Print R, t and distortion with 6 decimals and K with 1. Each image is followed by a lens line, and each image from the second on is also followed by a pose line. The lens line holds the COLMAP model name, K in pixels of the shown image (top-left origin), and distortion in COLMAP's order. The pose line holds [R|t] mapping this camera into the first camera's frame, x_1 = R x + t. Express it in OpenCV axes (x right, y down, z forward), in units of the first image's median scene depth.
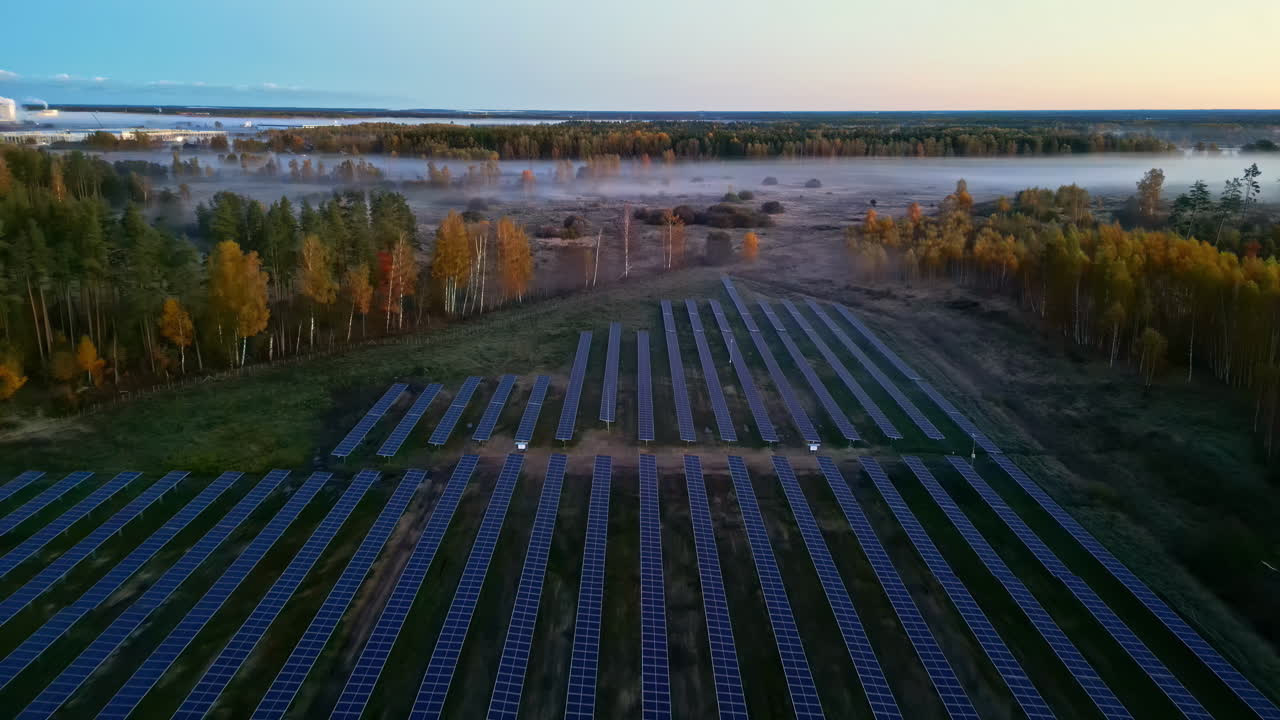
lens RADIAL K [[939.4, 0, 646.3], [0, 939.4, 365.3], [0, 0, 1]] dist [0.078732, -0.075711]
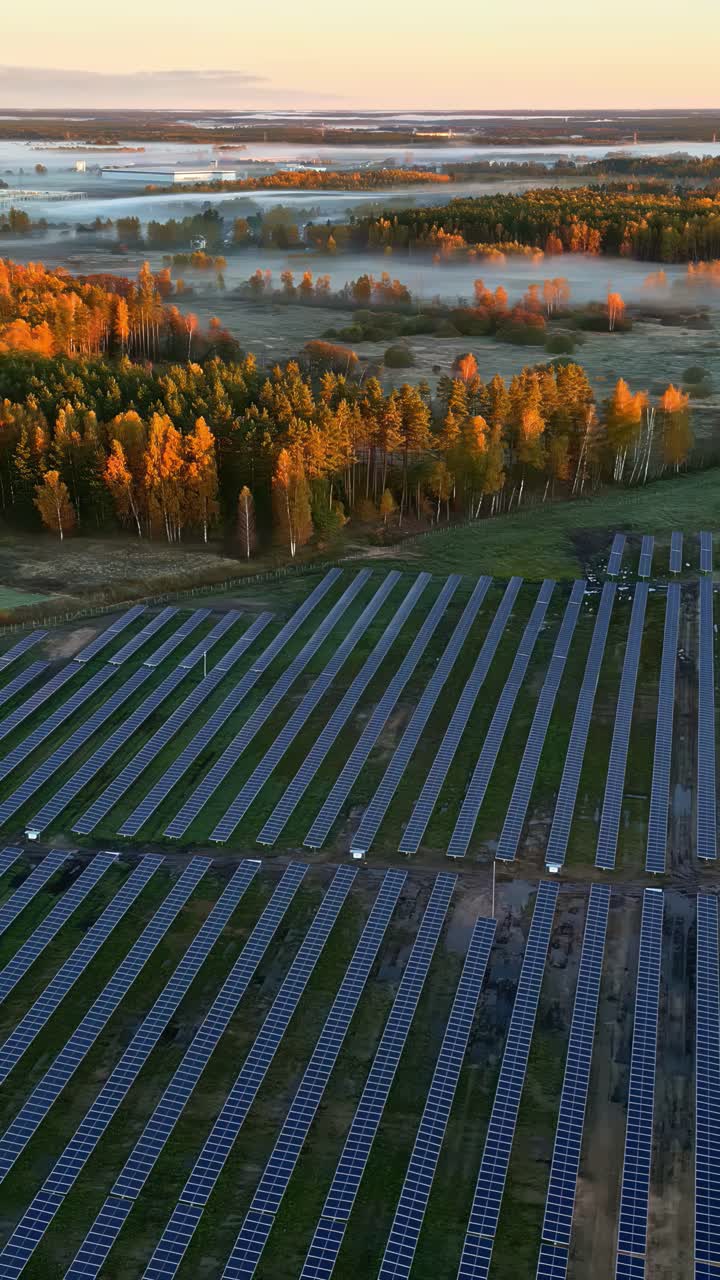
lens RADIAL K [[1788.3, 0, 360.0], [0, 1788.3, 640.0], [0, 0, 1]] dist [0.143932, -0.008479]
pose [[0.981262, 0.049874, -0.186110, -0.058588], [-0.045325, 0.998562, 0.028618, 0.042276], [0.187270, -0.019646, 0.982112, -0.560980]]
